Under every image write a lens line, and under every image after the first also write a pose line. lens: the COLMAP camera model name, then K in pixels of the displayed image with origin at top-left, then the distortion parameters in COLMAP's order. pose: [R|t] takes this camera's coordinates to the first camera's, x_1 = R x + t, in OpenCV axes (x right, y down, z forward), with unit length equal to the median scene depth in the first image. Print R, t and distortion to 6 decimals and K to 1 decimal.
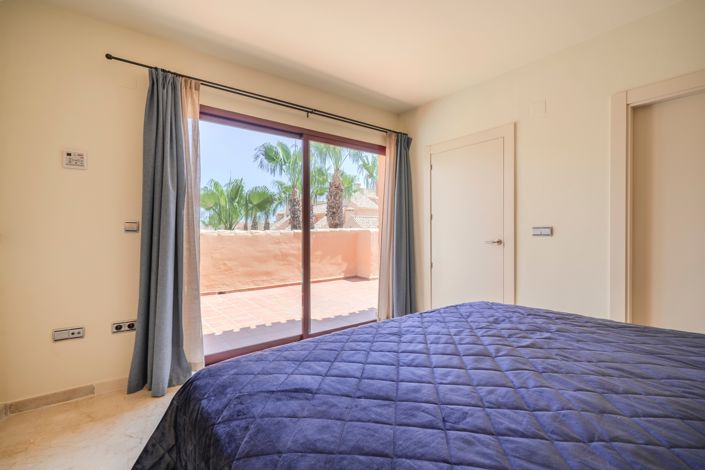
lens RADIAL K [[315.8, 0, 354.2], [0, 315.8, 234.0], [0, 0, 1]] dist [0.001471, -0.000156]
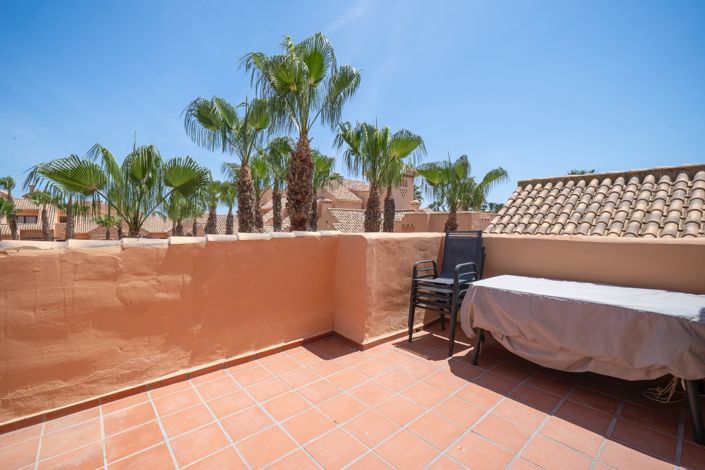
lens RADIAL K [[315.8, 0, 357.3], [0, 315.8, 236.1], [0, 0, 1]] dist [0.001471, -0.000156]
pose [[0.996703, 0.001353, 0.081119, 0.002165], [-0.003637, 0.999601, 0.028005, -0.014139], [-0.081049, -0.028208, 0.996311, 0.329977]]
